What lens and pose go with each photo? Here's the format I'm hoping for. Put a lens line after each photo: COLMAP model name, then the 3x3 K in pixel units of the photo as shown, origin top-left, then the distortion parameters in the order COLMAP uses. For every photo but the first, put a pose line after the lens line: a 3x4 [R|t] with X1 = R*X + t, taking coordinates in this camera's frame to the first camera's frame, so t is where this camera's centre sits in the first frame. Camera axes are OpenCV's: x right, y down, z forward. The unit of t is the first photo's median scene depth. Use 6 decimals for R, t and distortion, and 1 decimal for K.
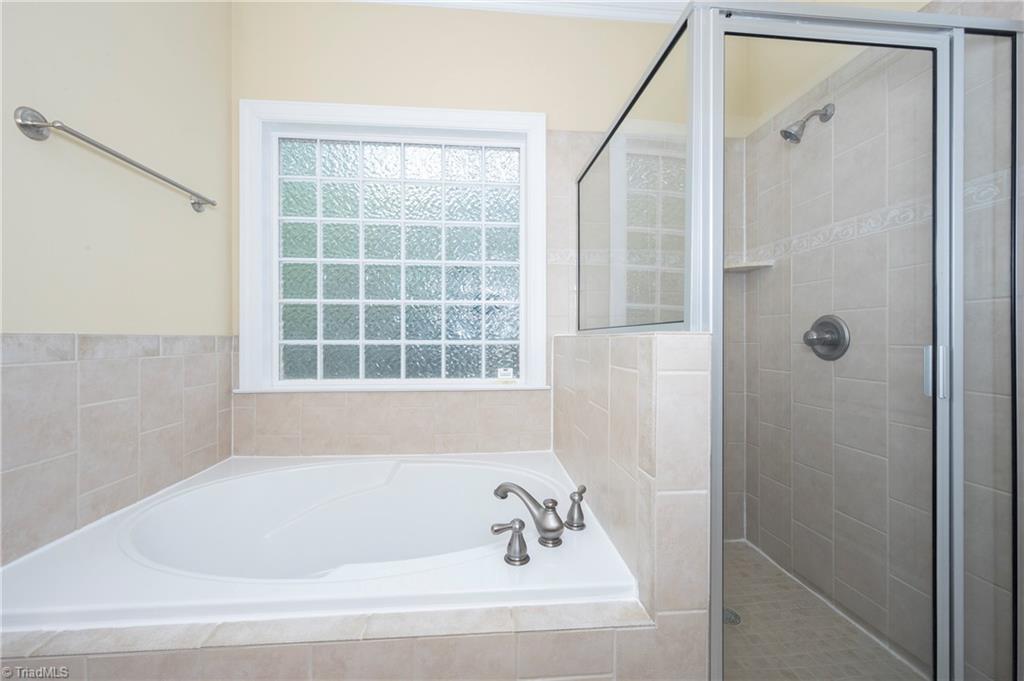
lens RADIAL K [[402.9, 0, 519.4], [0, 402.9, 337.2], [0, 0, 1]] dist [-0.002104, 0.000932]
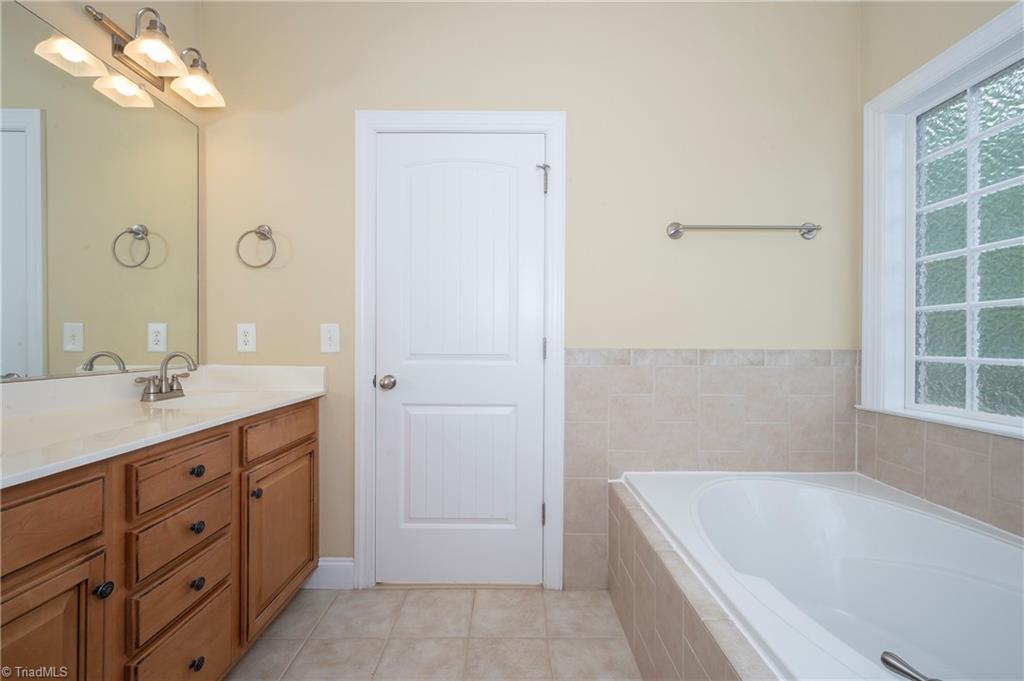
lens RADIAL K [[402.9, 0, 507.8], [0, 402.9, 341.6], [0, 0, 1]] dist [-0.002104, 0.000932]
pose [[-0.099296, -0.008747, -0.995019, 0.408444], [-0.003569, 0.999958, -0.008435, -0.015103], [0.995052, 0.002714, -0.099323, 0.286094]]
